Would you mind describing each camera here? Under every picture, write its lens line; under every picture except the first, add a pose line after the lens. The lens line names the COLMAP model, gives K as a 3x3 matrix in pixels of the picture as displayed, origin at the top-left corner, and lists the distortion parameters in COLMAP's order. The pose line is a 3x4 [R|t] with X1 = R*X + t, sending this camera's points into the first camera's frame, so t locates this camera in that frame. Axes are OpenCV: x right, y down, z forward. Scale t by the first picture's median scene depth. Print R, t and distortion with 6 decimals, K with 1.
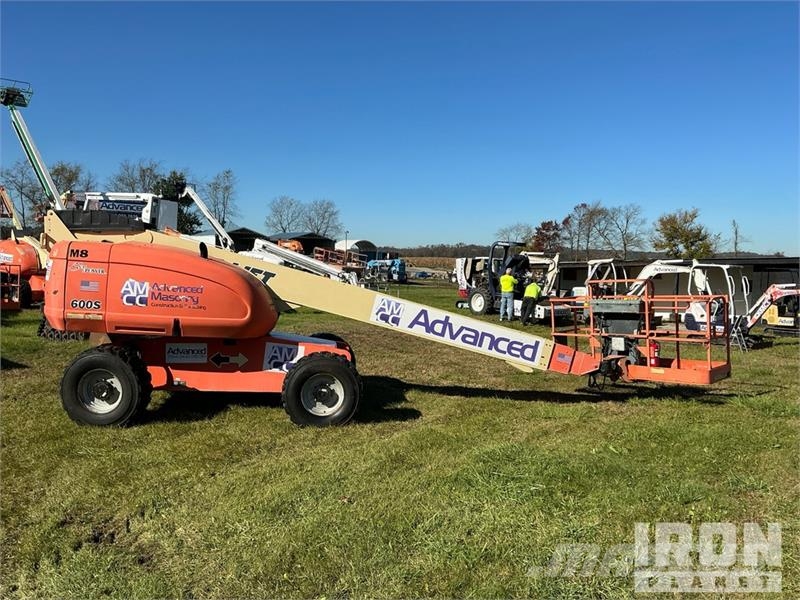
lens RADIAL K [[674.4, 0, 399.1], [0, 674.4, 300.5], [0, 0, 1]] dist [0.015667, -0.048008]
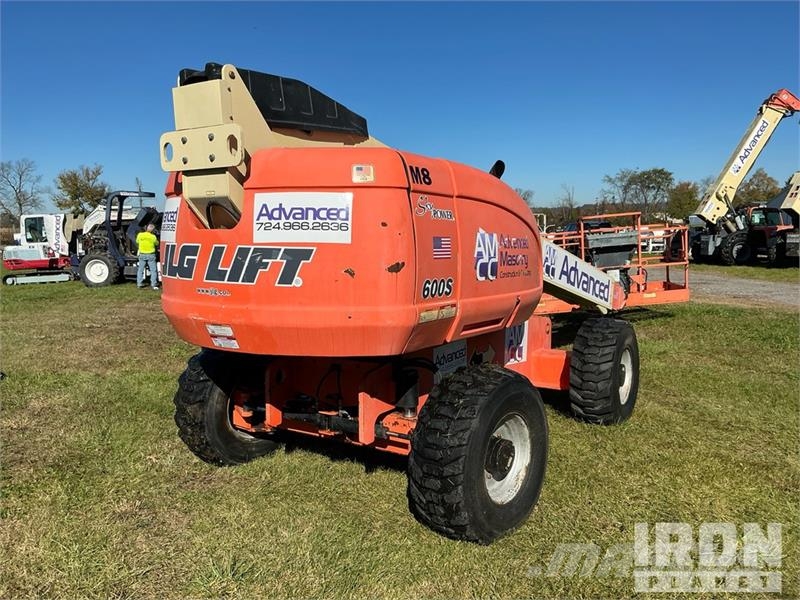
lens RADIAL K [[674.4, 0, 397.2], [0, 674.4, 297.7], [0, 0, 1]] dist [0.015667, -0.048008]
pose [[0.624607, -0.124259, 0.770990, -0.722219], [0.082342, 0.992236, 0.093209, -0.028535], [-0.776586, 0.005266, 0.629990, 0.636464]]
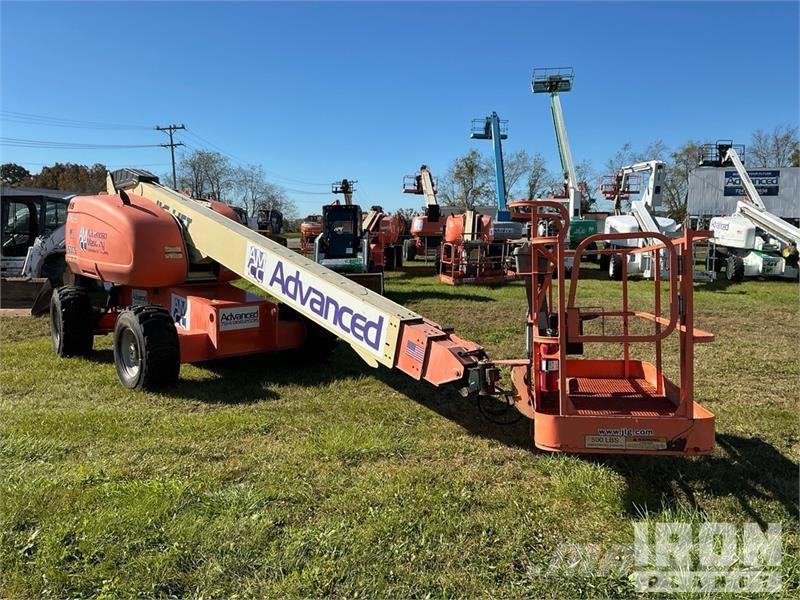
lens RADIAL K [[674.4, 0, 402.2], [0, 674.4, 300.4], [0, 0, 1]] dist [0.015667, -0.048008]
pose [[0.604149, 0.057075, -0.794825, 0.695491], [-0.035021, 0.998370, 0.045072, 0.017967], [0.796102, 0.000605, 0.605163, 0.655020]]
